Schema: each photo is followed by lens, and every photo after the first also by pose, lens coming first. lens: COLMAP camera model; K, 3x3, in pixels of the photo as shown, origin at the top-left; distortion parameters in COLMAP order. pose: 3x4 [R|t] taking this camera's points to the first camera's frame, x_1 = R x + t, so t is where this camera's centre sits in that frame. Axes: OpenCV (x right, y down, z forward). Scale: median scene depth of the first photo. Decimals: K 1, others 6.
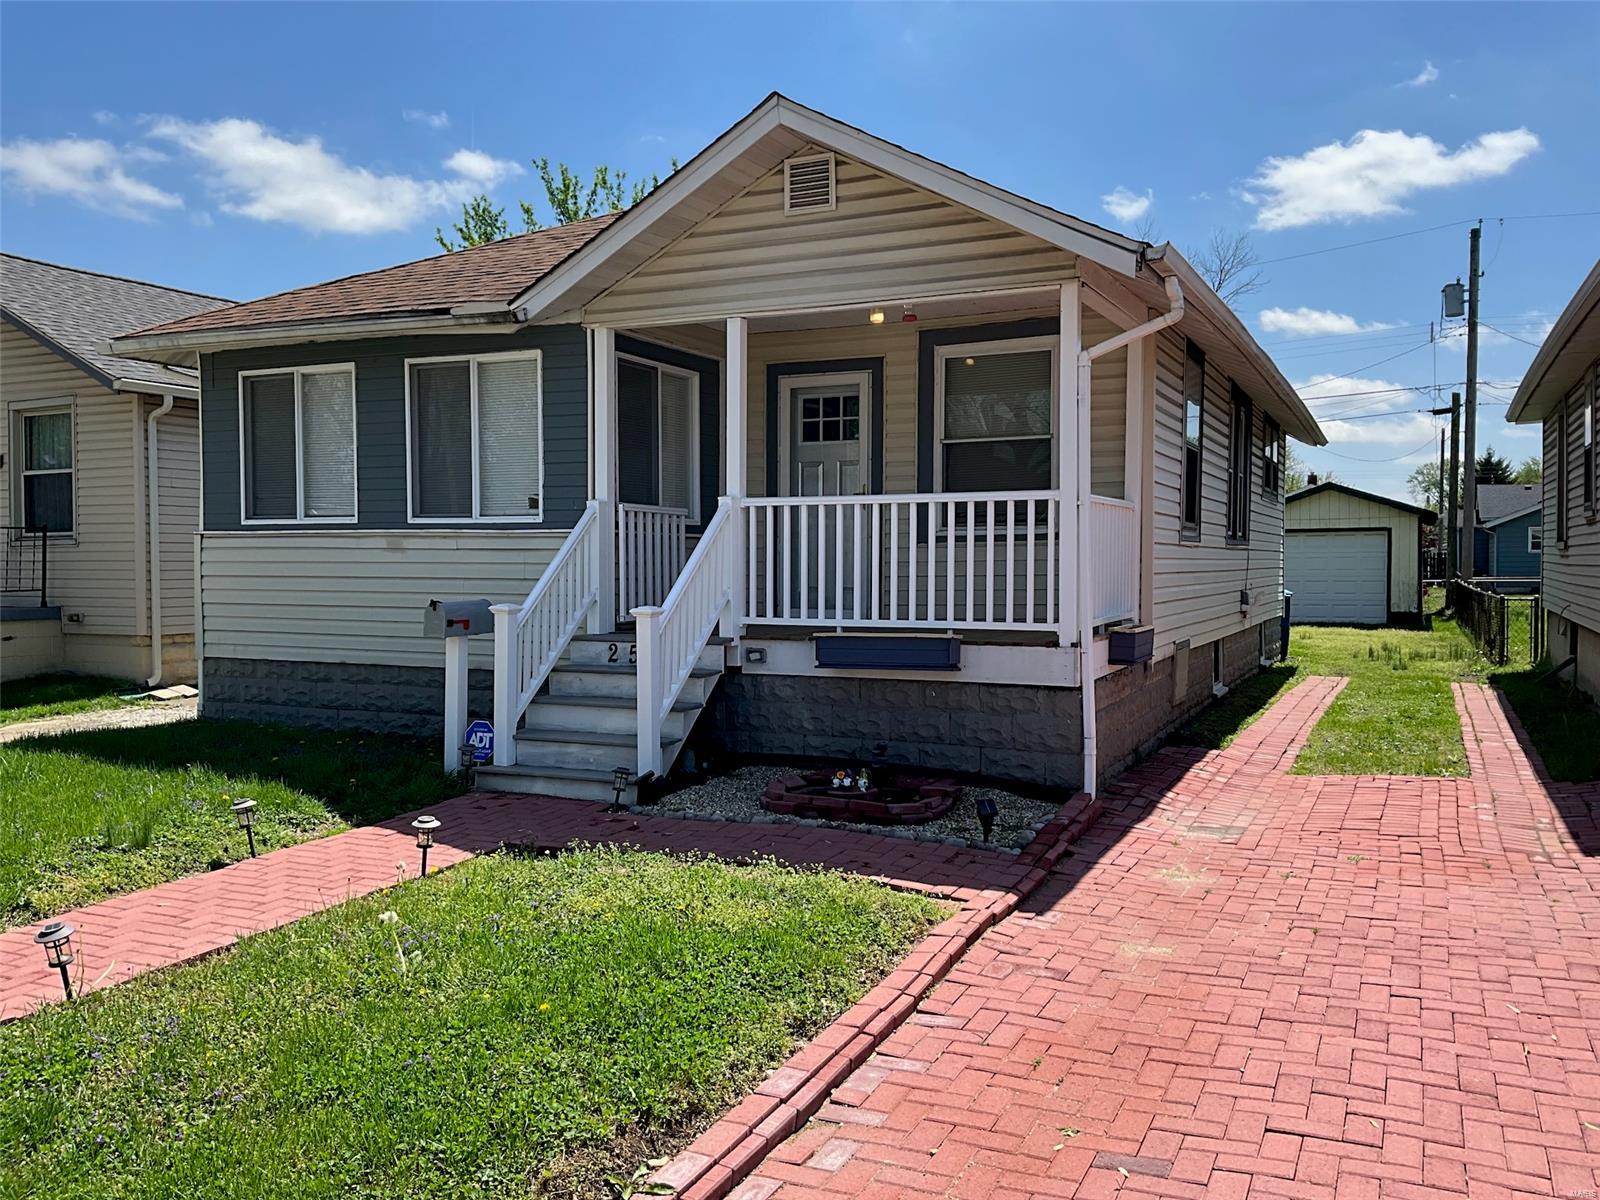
lens RADIAL K [[1332.2, 0, 802.7], [0, 1332.2, 603.4], [0, 0, 1]] dist [0.081505, -0.131892]
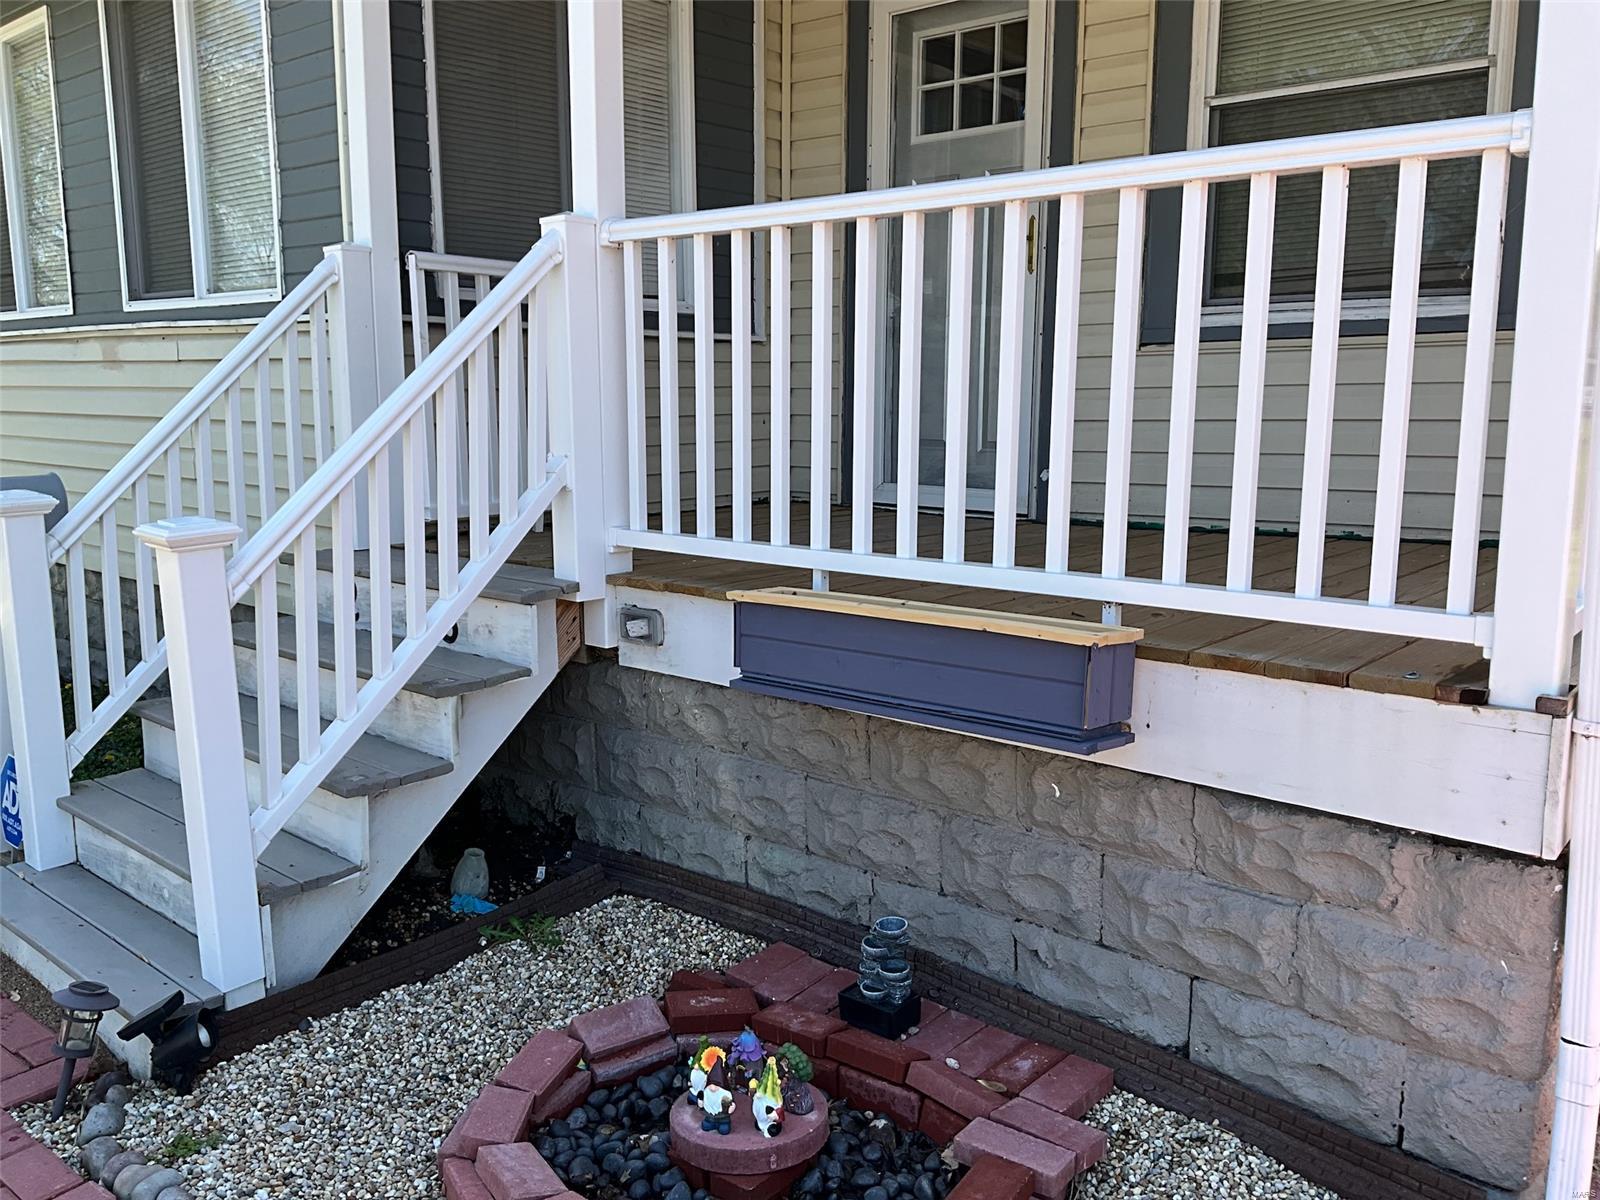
lens RADIAL K [[1332.2, 0, 786.3], [0, 1332.2, 593.4], [0, 0, 1]] dist [0.081505, -0.131892]
pose [[0.961307, 0.043354, -0.272045, 0.121594], [-0.009653, 0.992234, 0.124014, -0.022069], [0.275308, -0.116589, 0.954260, 0.664225]]
